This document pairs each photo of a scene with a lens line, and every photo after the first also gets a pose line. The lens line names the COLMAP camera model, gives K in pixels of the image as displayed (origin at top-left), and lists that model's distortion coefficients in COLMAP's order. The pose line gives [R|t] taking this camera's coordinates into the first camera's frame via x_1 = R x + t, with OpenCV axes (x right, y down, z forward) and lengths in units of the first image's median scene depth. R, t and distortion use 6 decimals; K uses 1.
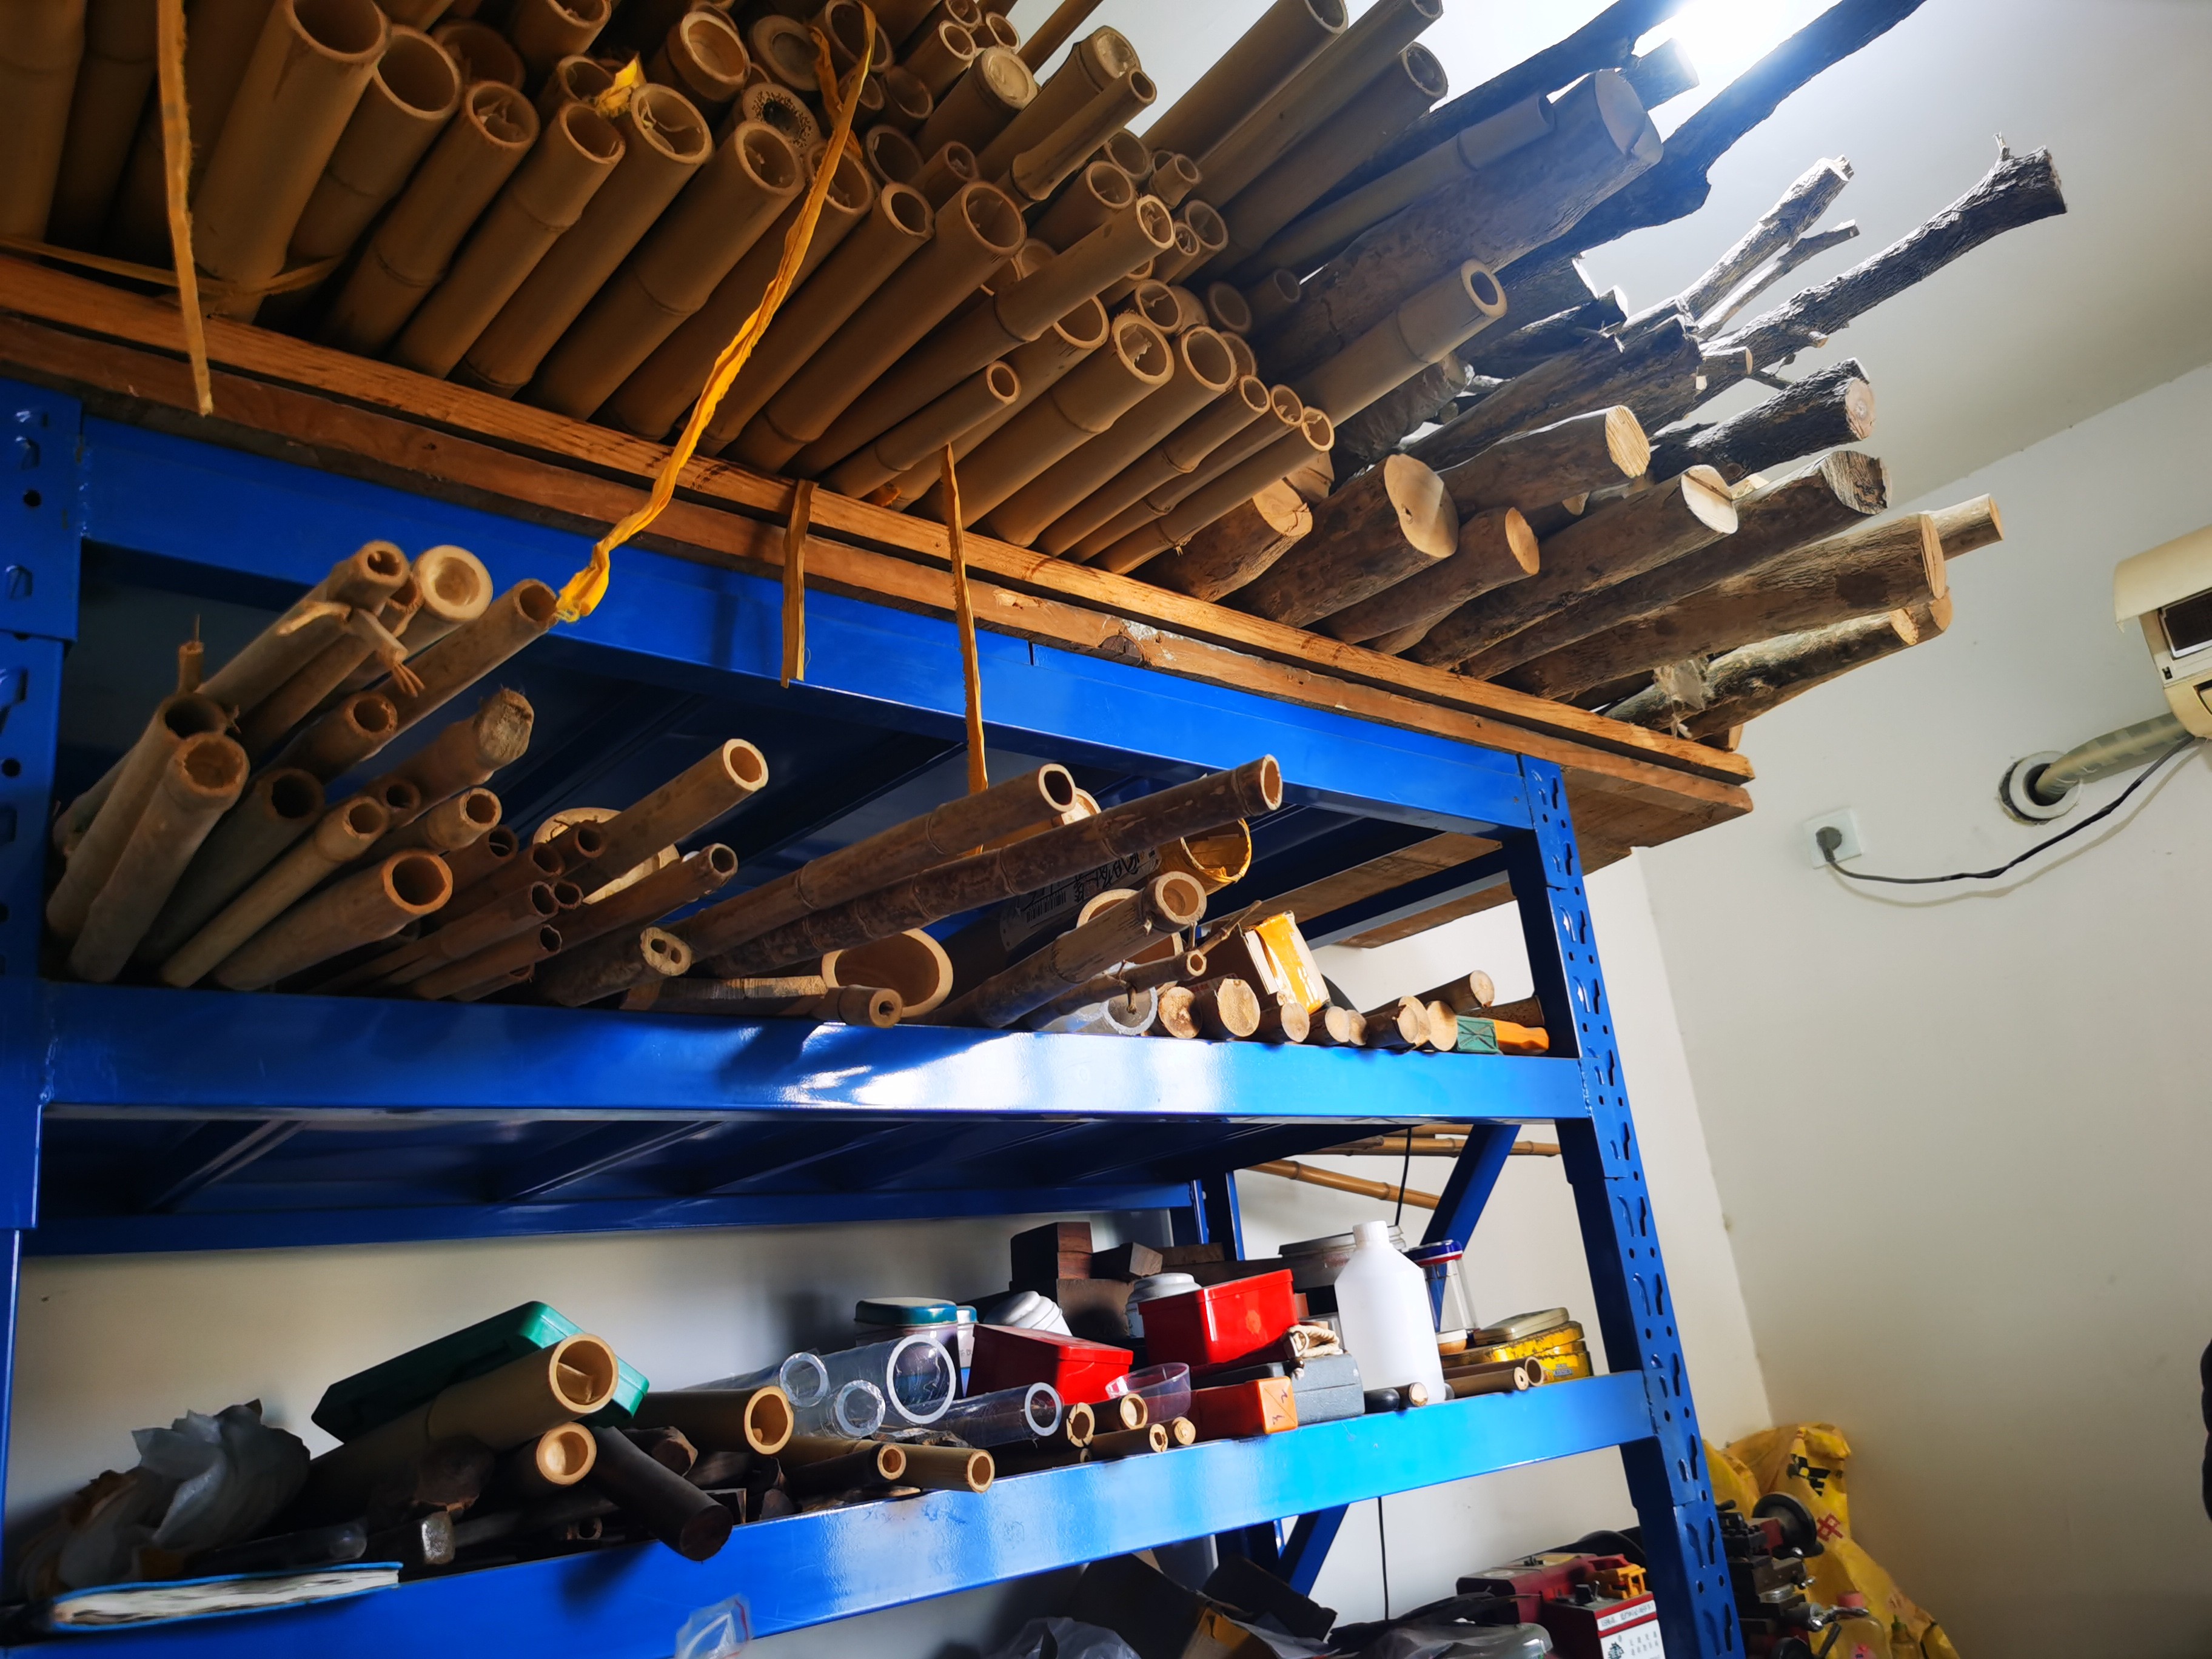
lens RADIAL K [[1755.2, 0, 1106.0], [0, 1755.2, 829.5], [0, 0, 1]] dist [-0.036384, -0.000057]
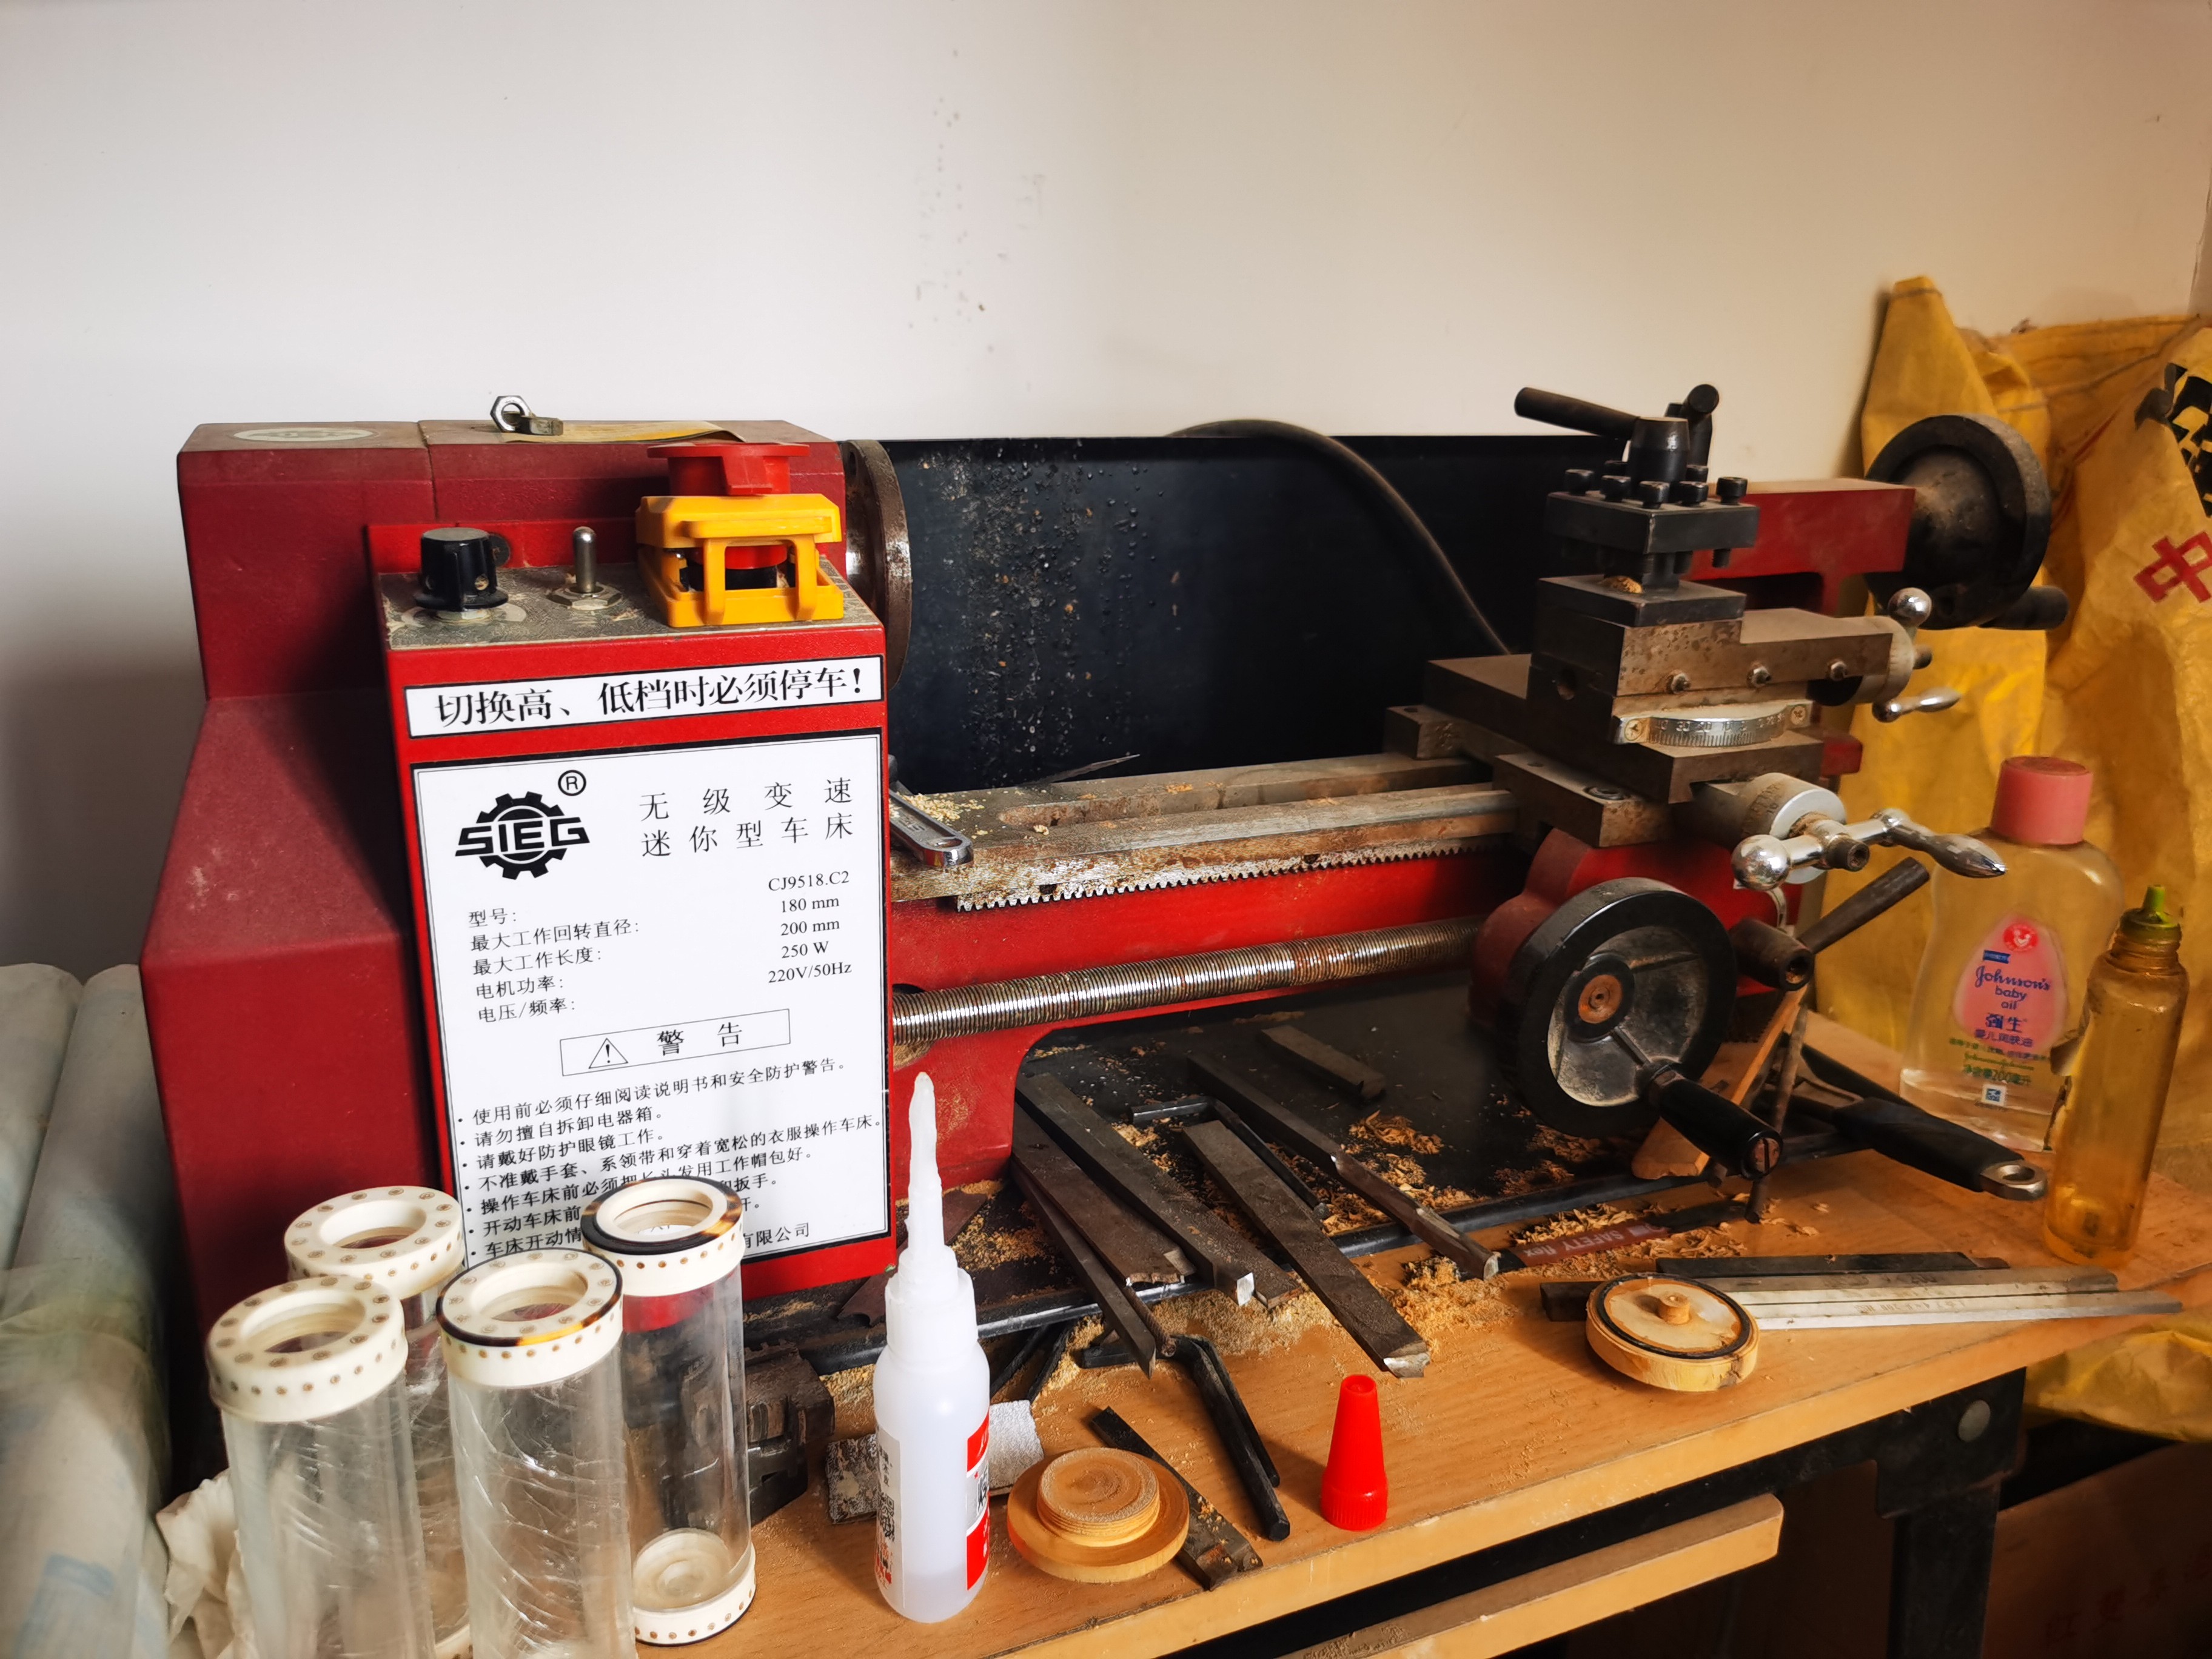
lens RADIAL K [[1755.2, 0, 1106.0], [0, 1755.2, 829.5], [0, 0, 1]] dist [-0.036384, -0.000057]
pose [[0.943715, 0.220617, -0.246437, 0.373349], [-0.039114, 0.814267, 0.579171, 0.302101], [0.328440, -0.536933, 0.777065, 0.754025]]
